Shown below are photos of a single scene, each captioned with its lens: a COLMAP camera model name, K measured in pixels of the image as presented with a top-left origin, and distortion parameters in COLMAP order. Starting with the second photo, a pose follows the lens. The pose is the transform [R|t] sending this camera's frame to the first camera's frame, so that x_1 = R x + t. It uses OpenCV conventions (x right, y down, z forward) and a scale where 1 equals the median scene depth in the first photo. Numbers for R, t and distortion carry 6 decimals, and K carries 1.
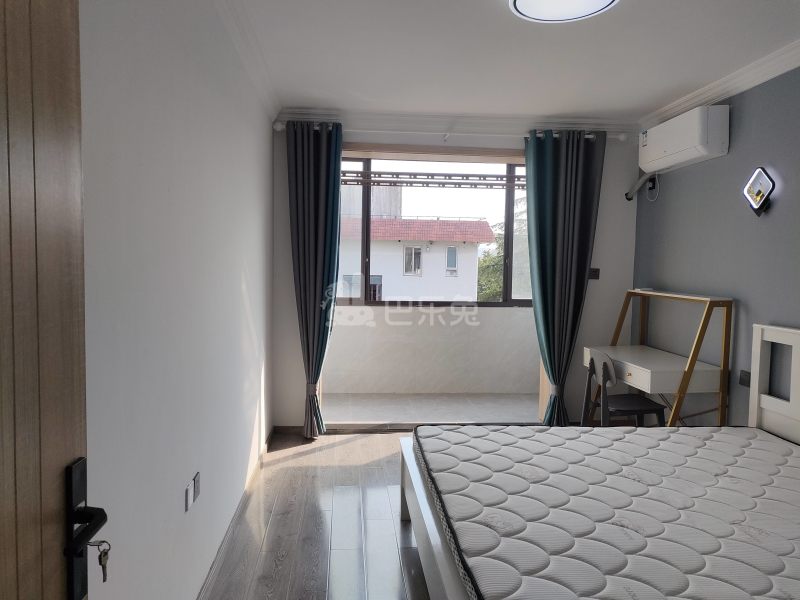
lens RADIAL K [[580.8, 0, 401.1], [0, 580.8, 302.5], [0, 0, 1]] dist [0.077172, -0.076976]
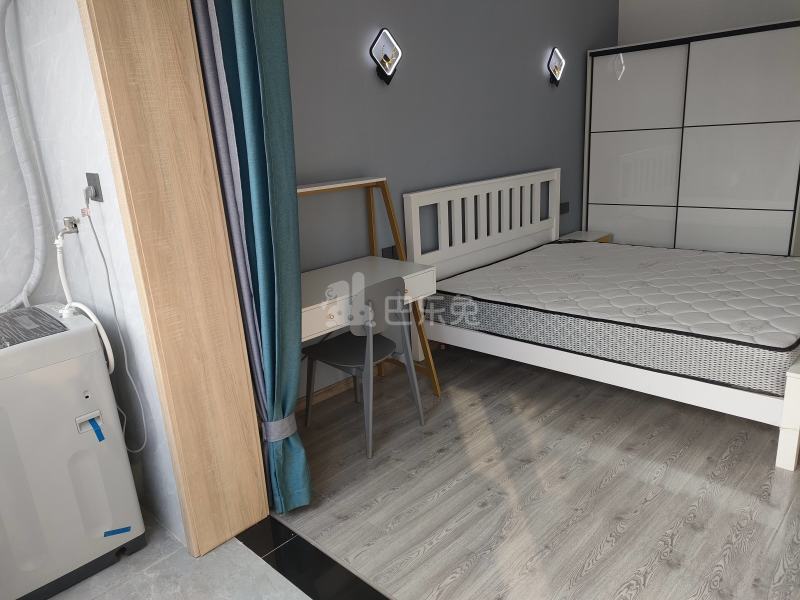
lens RADIAL K [[580.8, 0, 401.1], [0, 580.8, 302.5], [0, 0, 1]] dist [0.077172, -0.076976]
pose [[-0.656470, -0.193131, 0.729211, -0.129055], [0.100412, 0.935697, 0.338214, -0.098135], [-0.747640, 0.295249, -0.594864, 1.224725]]
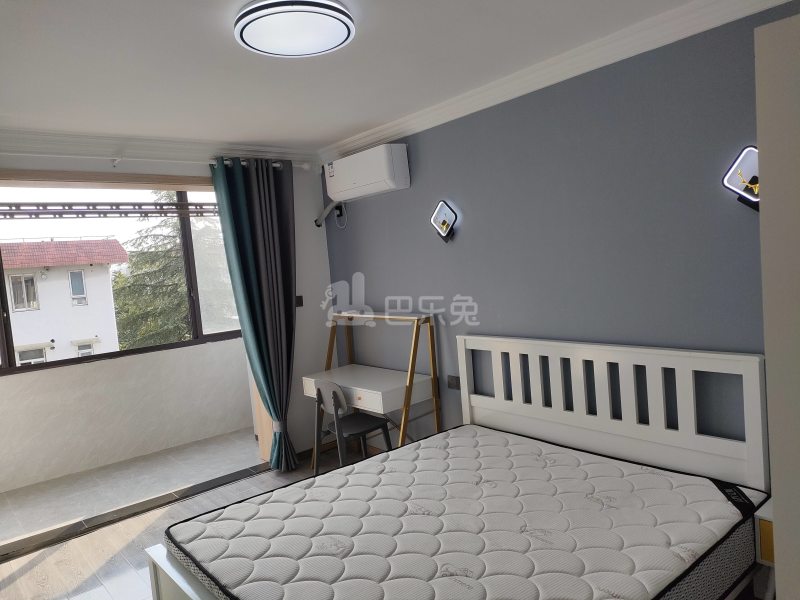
lens RADIAL K [[580.8, 0, 401.1], [0, 580.8, 302.5], [0, 0, 1]] dist [0.077172, -0.076976]
pose [[0.817397, -0.125441, 0.562251, -0.089802], [0.133581, 0.990675, 0.026825, -0.053261], [-0.560373, 0.053180, 0.826531, 0.085790]]
